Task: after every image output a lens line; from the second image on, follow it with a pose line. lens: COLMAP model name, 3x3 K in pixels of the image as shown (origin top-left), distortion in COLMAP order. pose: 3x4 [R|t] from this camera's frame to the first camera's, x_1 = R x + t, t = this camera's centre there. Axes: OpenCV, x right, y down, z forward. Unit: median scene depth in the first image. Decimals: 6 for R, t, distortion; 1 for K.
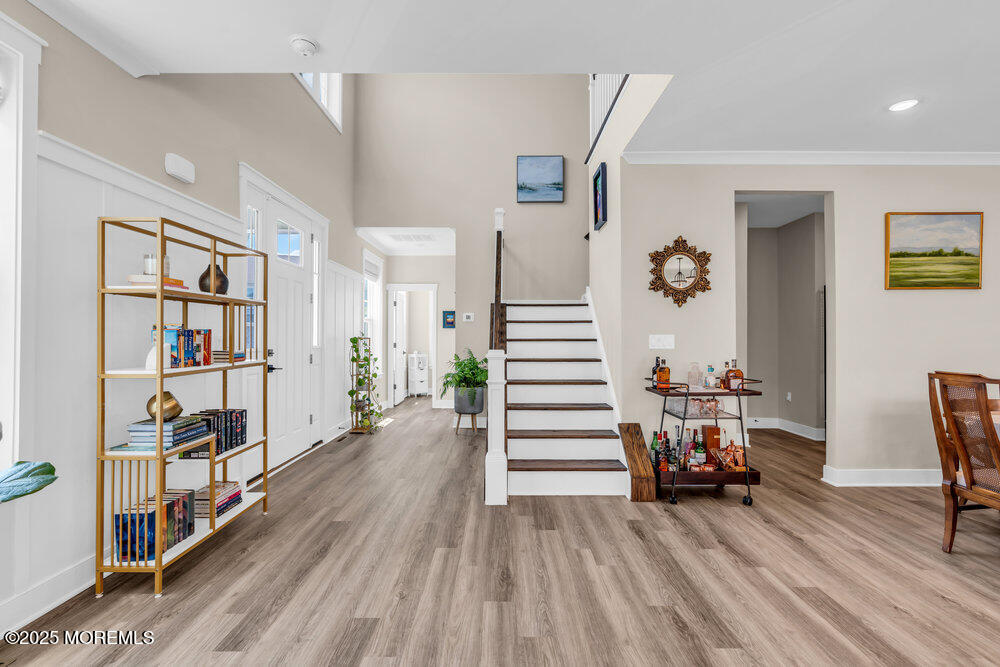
lens RADIAL K [[447.7, 0, 502.3], [0, 447.7, 334.5], [0, 0, 1]] dist [-0.006075, 0.001105]
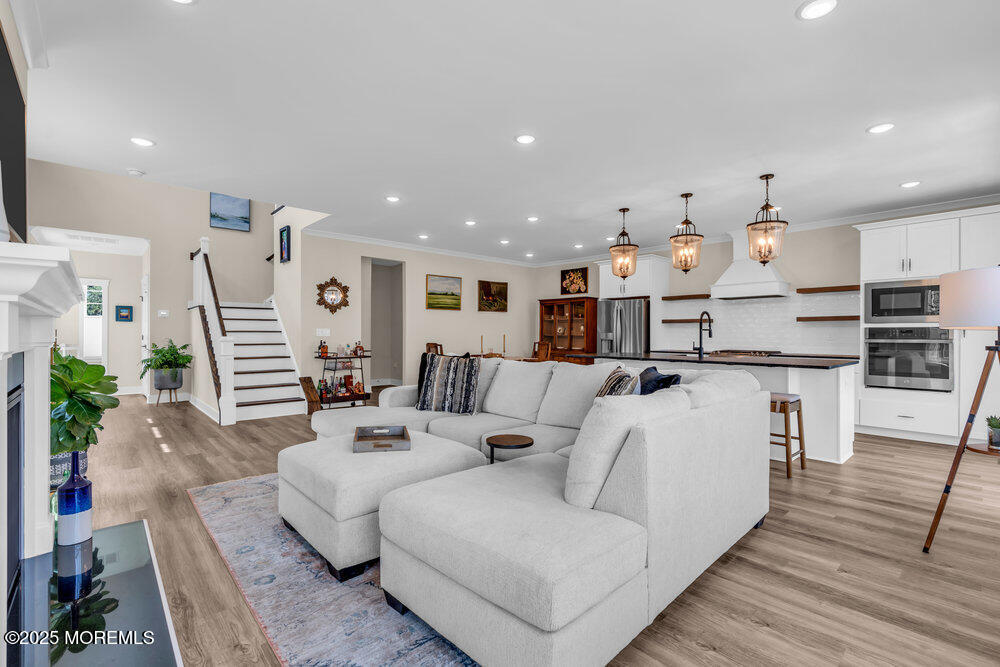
lens RADIAL K [[447.7, 0, 502.3], [0, 447.7, 334.5], [0, 0, 1]] dist [-0.006075, 0.001105]
pose [[0.738484, -0.000165, 0.674271, -0.370374], [-0.006946, 0.999945, 0.007852, 0.005351], [-0.674235, -0.010482, 0.738442, -0.931293]]
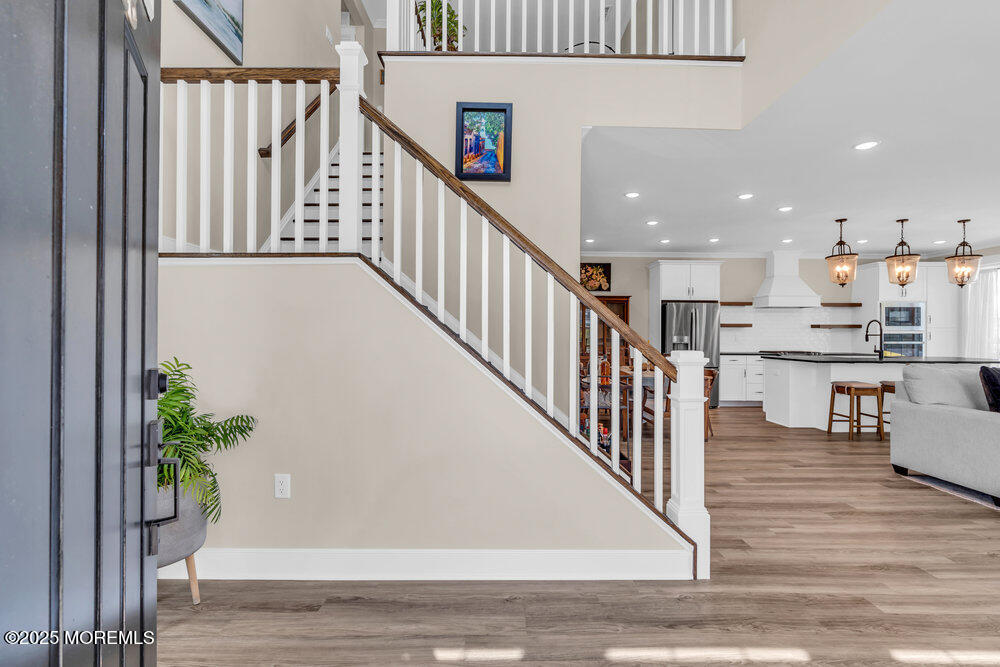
lens RADIAL K [[455.5, 0, 500.0], [0, 455.5, 333.5], [0, 0, 1]] dist [-0.005289, 0.000118]
pose [[0.007020, -0.001439, 0.999974, -0.667031], [-0.013614, 0.999906, 0.001534, 0.007980], [-0.999883, -0.013625, 0.006999, 1.198968]]
